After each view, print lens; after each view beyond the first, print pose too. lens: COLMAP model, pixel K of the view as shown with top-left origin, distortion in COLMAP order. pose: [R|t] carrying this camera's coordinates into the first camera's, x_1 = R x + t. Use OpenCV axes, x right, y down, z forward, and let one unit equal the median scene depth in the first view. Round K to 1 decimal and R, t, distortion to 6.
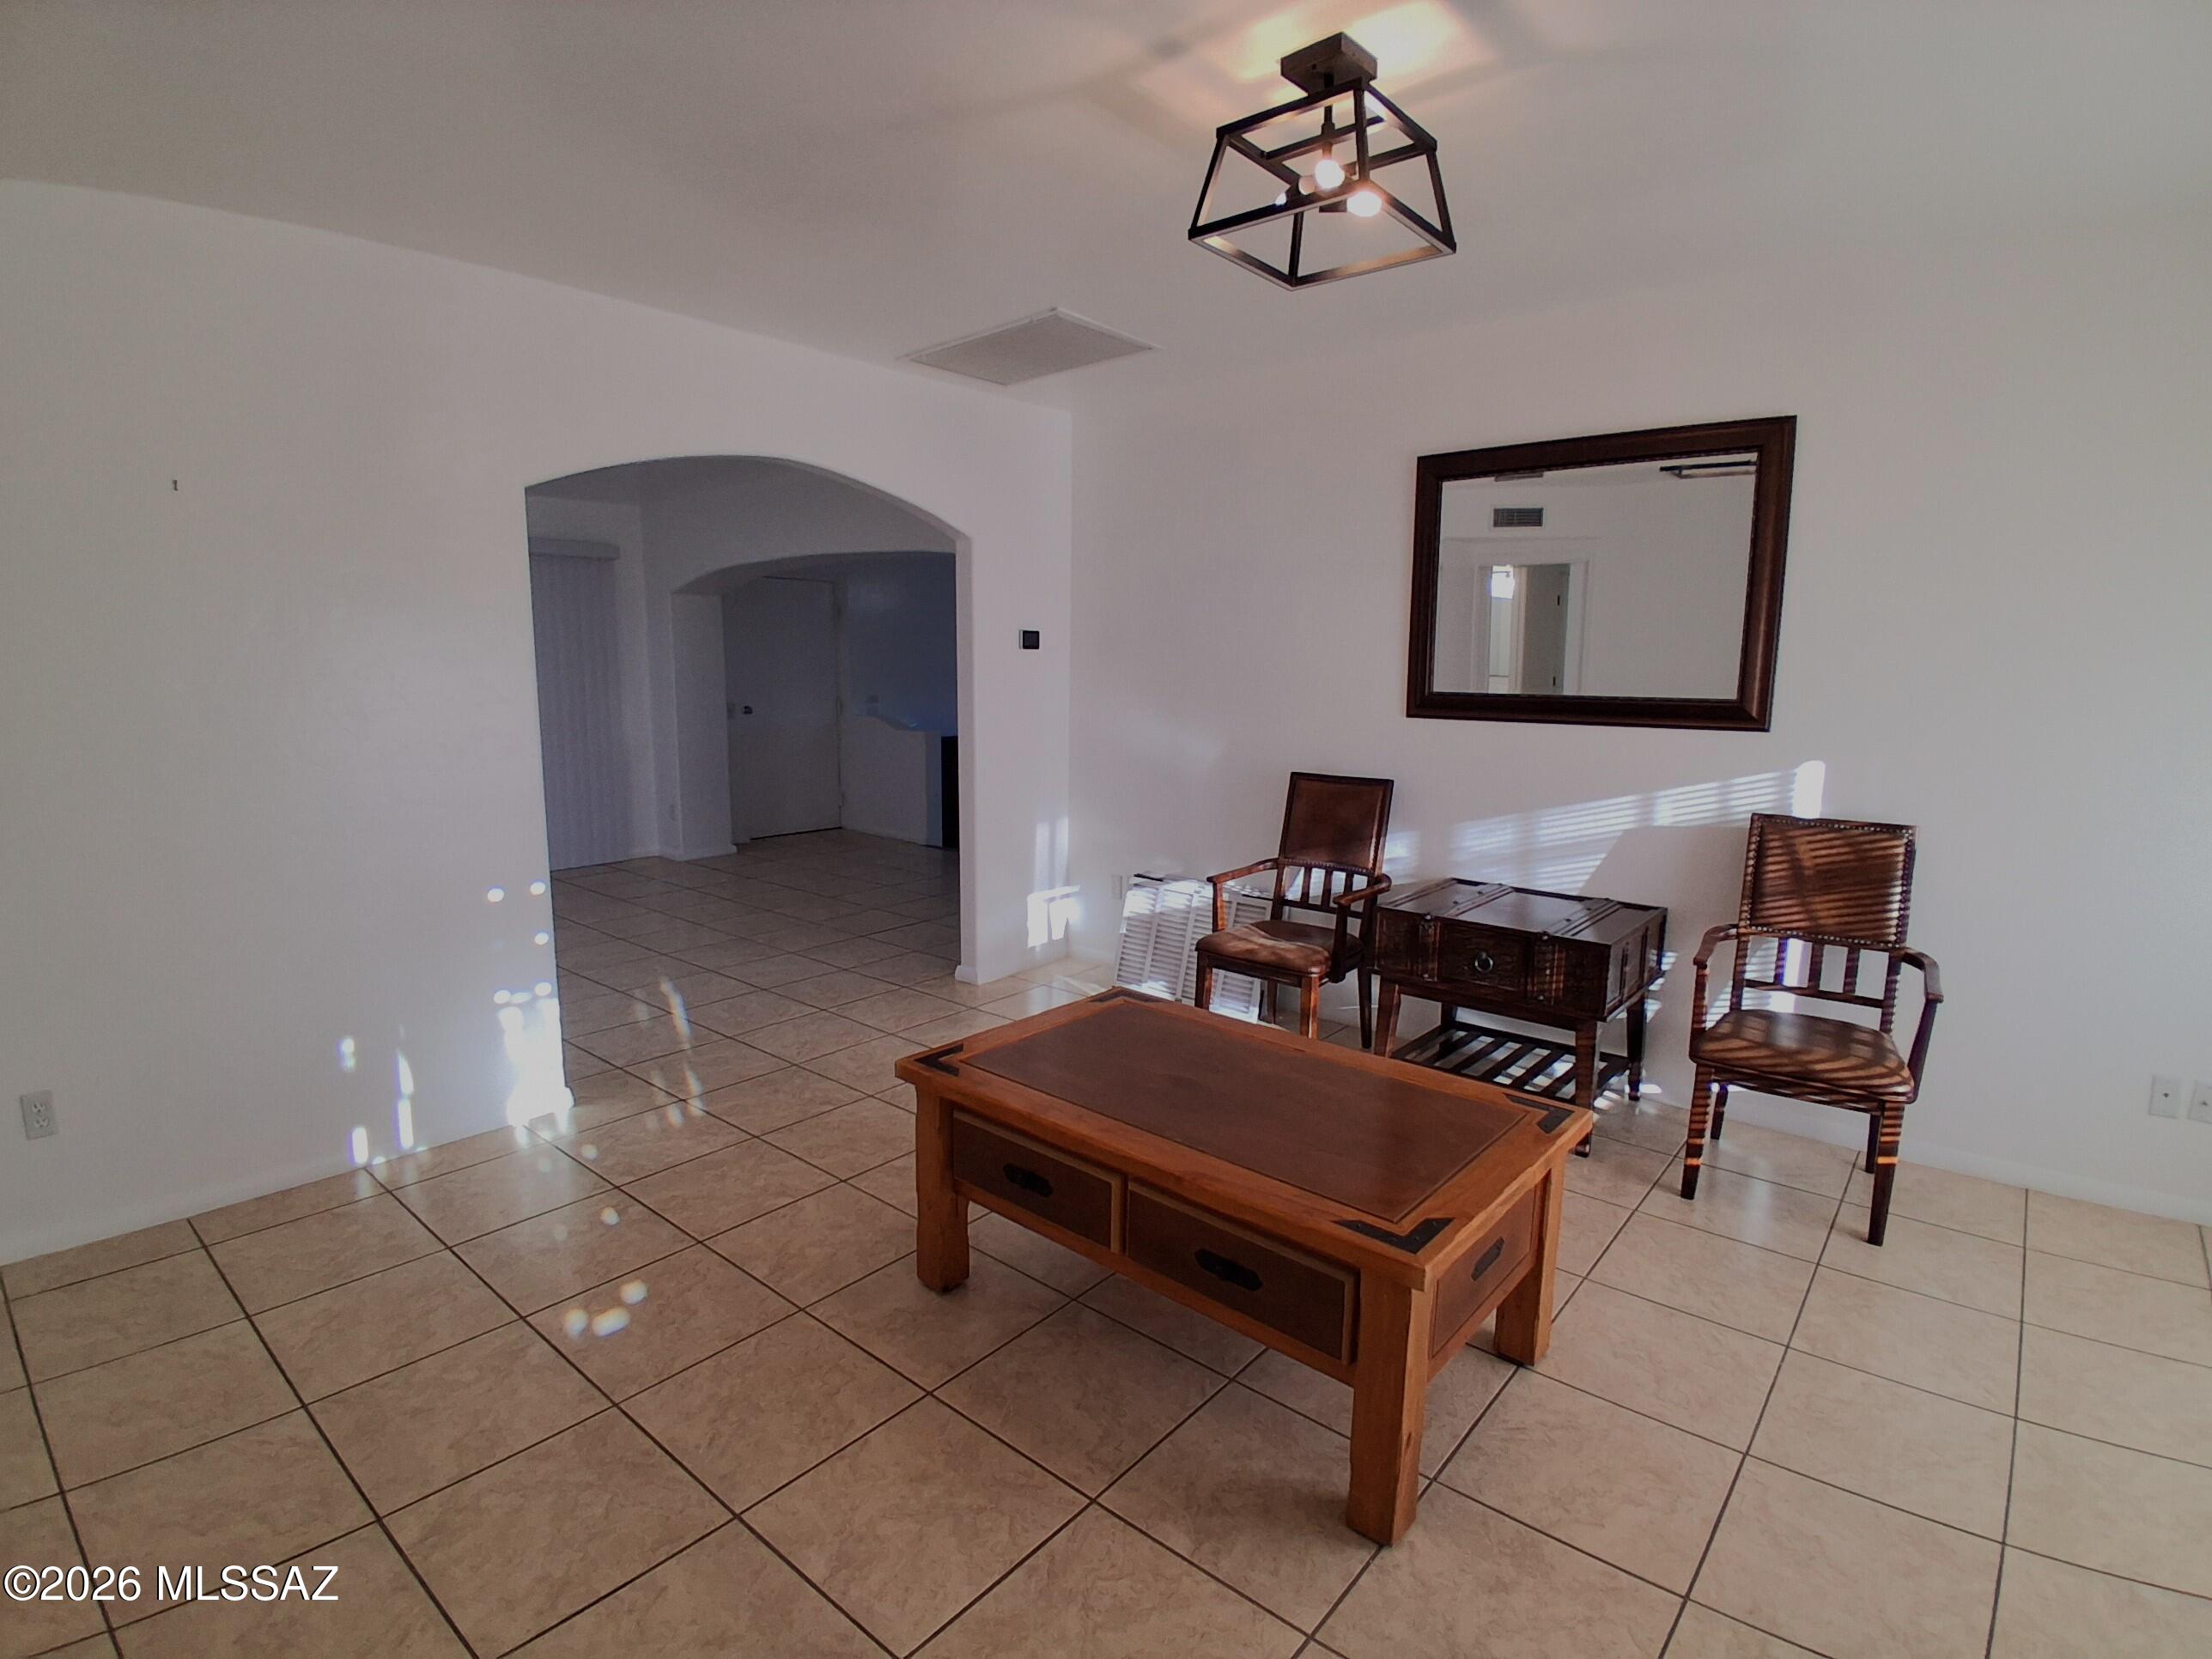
lens RADIAL K [[1088.8, 0, 1102.6], [0, 1088.8, 827.8], [0, 0, 1]] dist [0.003488, -0.048098]
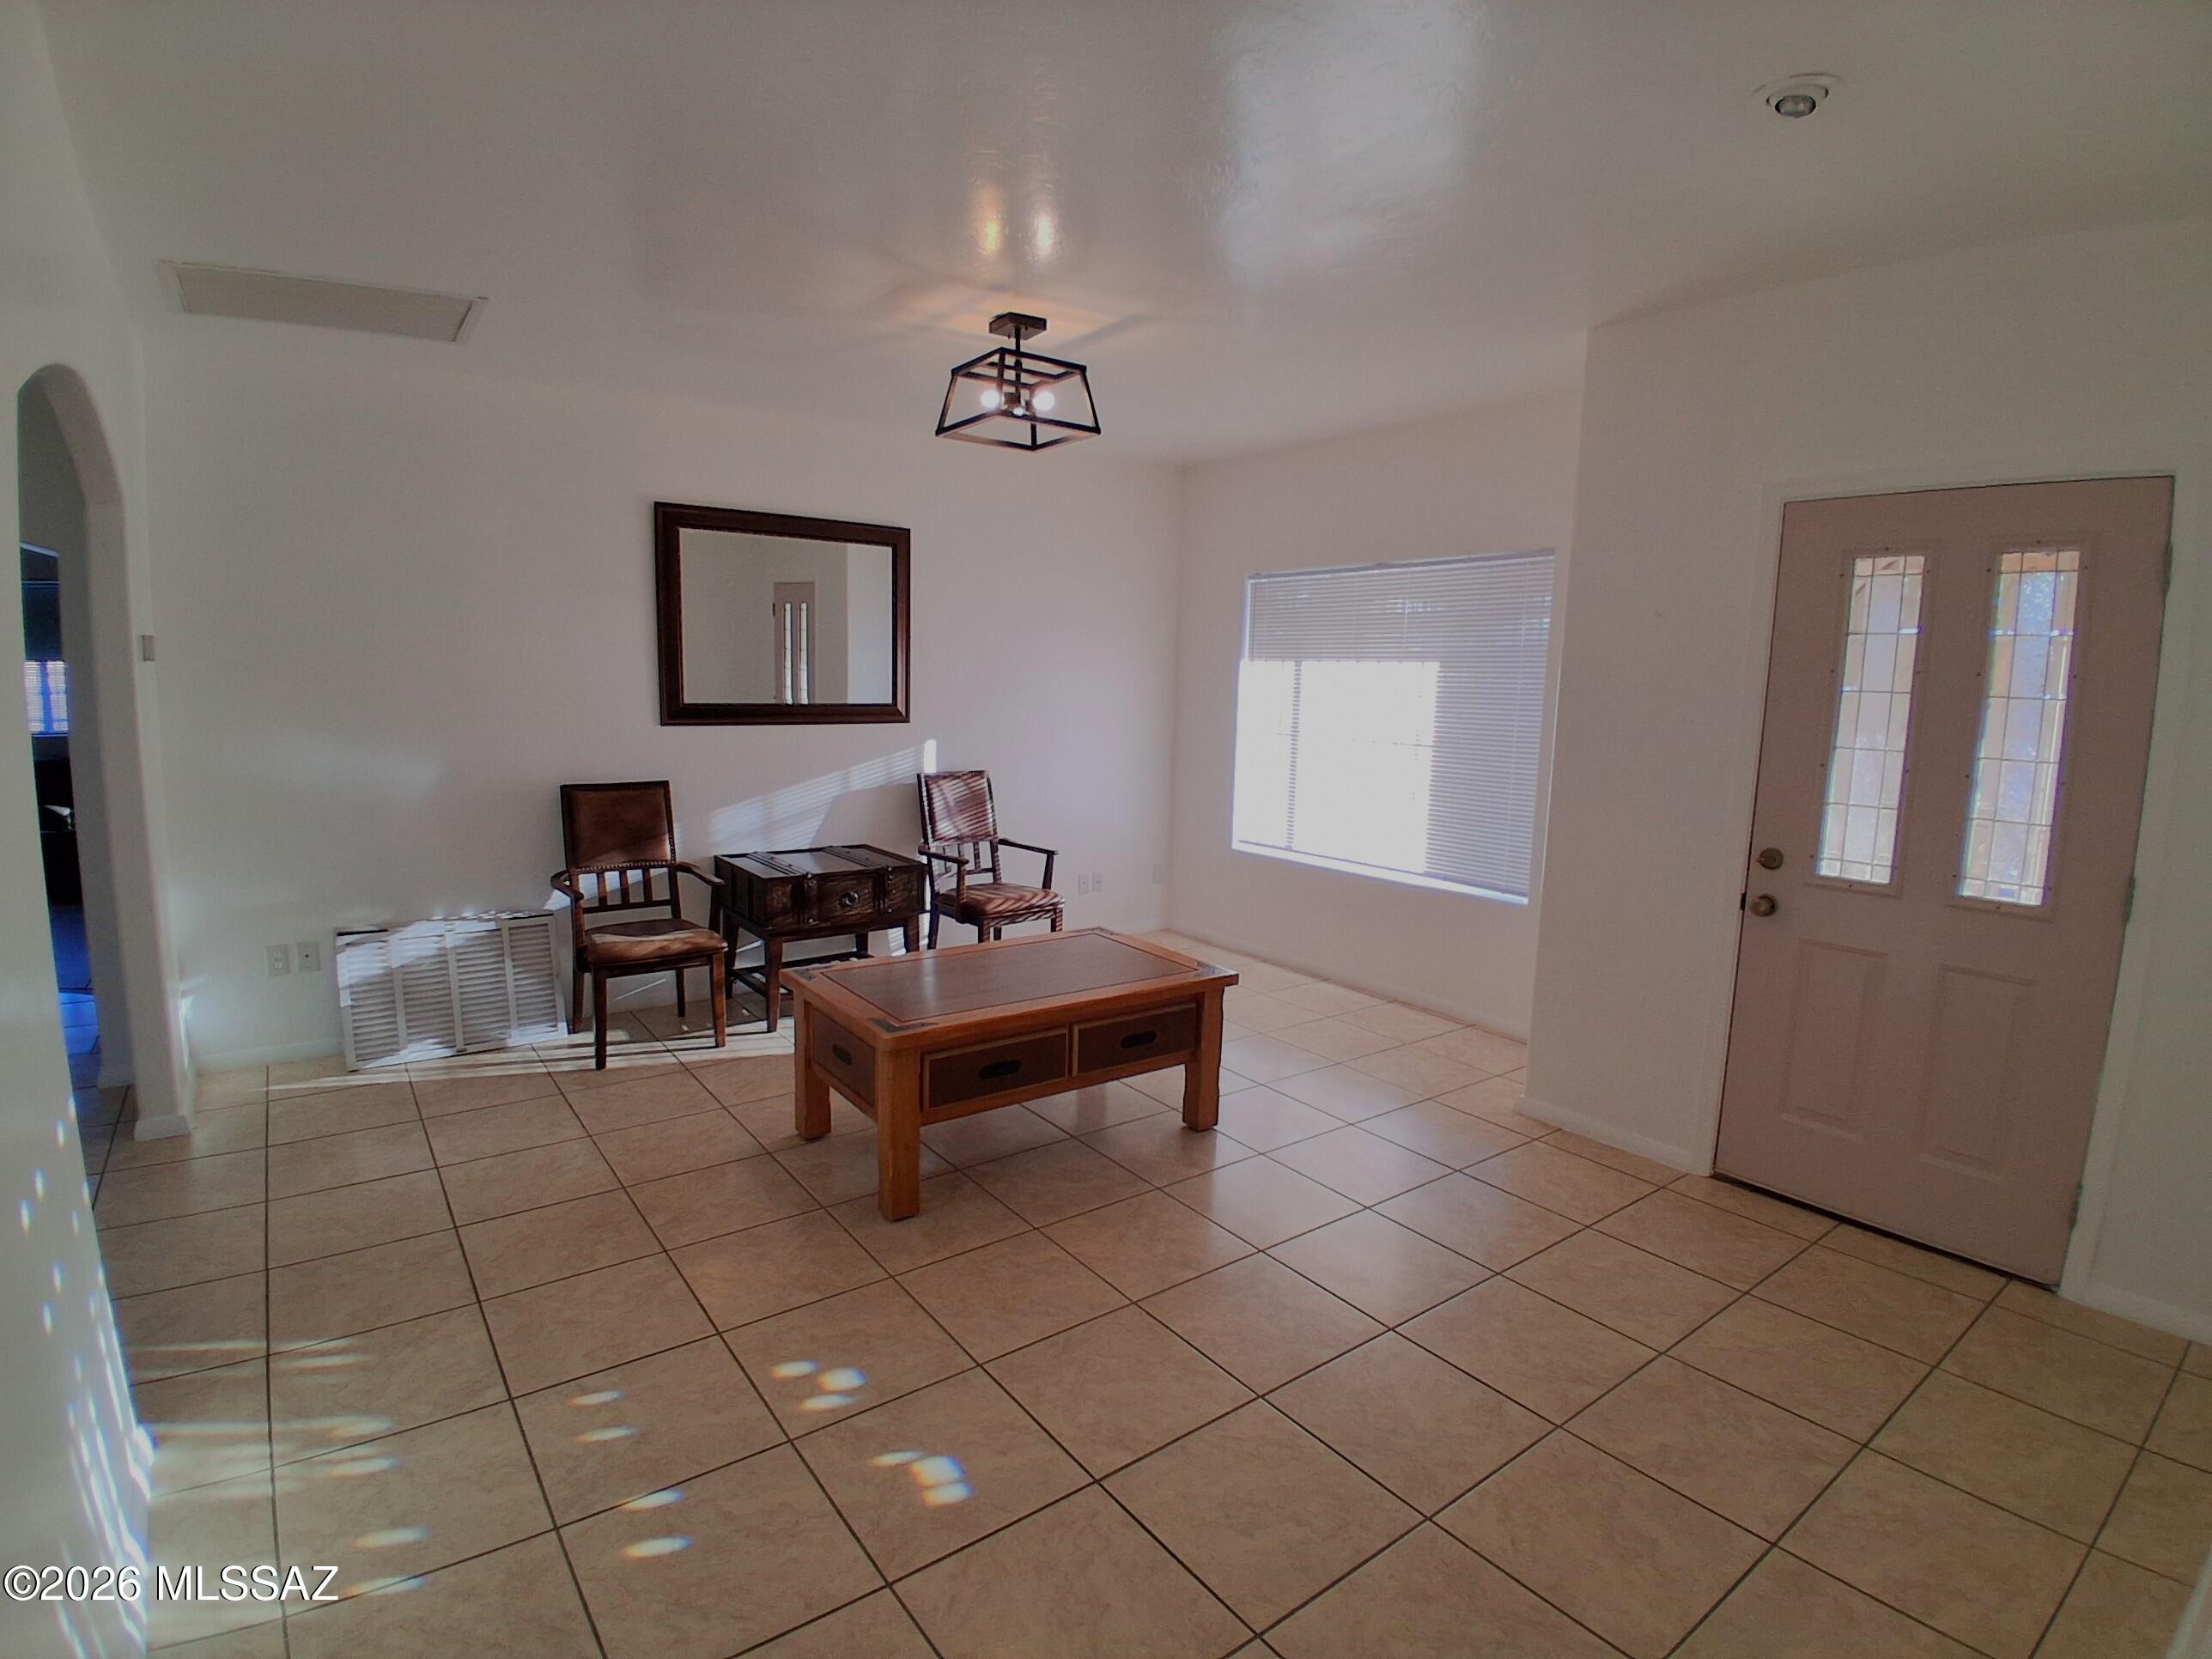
lens RADIAL K [[1088.8, 0, 1102.6], [0, 1088.8, 827.8], [0, 0, 1]] dist [0.003488, -0.048098]
pose [[0.218984, -0.134882, 0.966361, -0.801402], [0.127737, 0.985838, 0.108655, -0.065377], [-0.967331, 0.099646, 0.233112, 0.314617]]
